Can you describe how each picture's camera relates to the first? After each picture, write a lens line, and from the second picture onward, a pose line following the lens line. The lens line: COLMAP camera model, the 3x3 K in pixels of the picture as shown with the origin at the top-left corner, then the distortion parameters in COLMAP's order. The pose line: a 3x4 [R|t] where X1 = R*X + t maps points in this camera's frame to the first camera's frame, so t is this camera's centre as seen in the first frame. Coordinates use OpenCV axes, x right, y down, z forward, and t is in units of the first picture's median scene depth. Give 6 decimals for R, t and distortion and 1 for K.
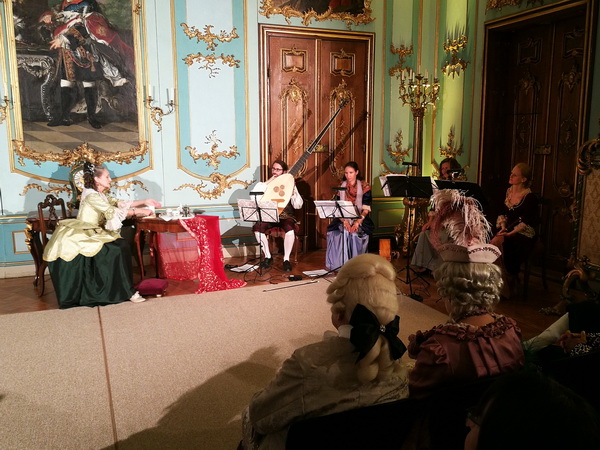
lens RADIAL K [[537.3, 0, 309.8], [0, 537.3, 221.2], [0, 0, 1]] dist [0.044728, 0.005553]
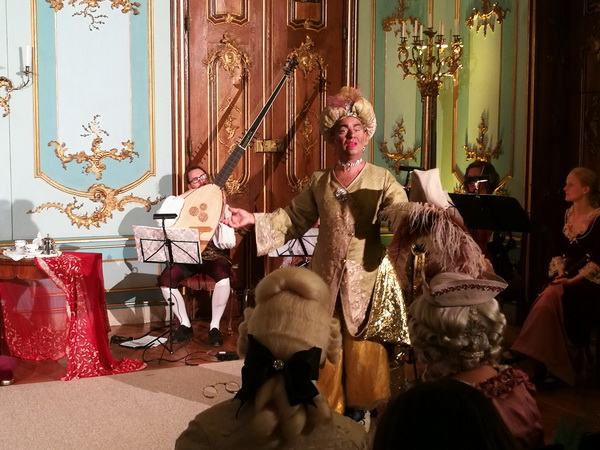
lens RADIAL K [[963.9, 0, 295.8], [0, 963.9, 228.7], [0, 0, 1]] dist [0.102843, 0.000000]
pose [[0.999629, 0.001936, 0.027180, 0.019376], [-0.000182, 0.997925, -0.064392, 0.031553], [-0.027248, 0.064363, 0.997554, -0.099054]]
